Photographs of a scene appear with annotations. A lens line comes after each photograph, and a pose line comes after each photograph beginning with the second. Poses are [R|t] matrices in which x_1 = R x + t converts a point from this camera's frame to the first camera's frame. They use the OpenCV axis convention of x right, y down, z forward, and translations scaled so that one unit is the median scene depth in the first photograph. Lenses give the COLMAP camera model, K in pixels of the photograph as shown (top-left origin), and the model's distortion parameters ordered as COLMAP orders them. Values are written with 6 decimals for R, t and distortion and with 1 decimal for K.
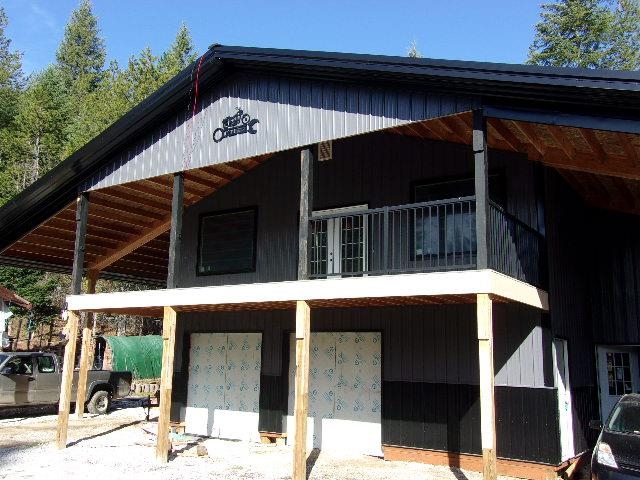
lens RADIAL K [[621.5, 0, 320.0], [0, 621.5, 240.0], [0, 0, 1]] dist [0.053540, 0.007370]
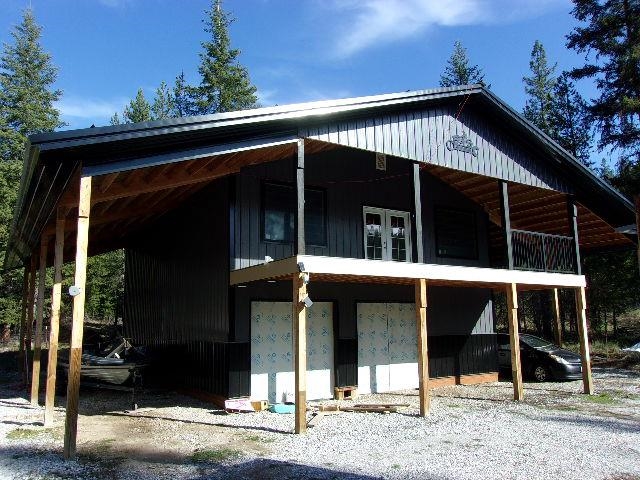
lens RADIAL K [[528.9, 0, 320.0], [0, 528.9, 240.0], [0, 0, 1]] dist [-0.004685, -0.001315]
pose [[0.409493, 0.113488, 0.905227, -1.112522], [-0.144939, 0.987724, -0.058265, 0.107915], [-0.900727, -0.107344, 0.420915, 0.705207]]
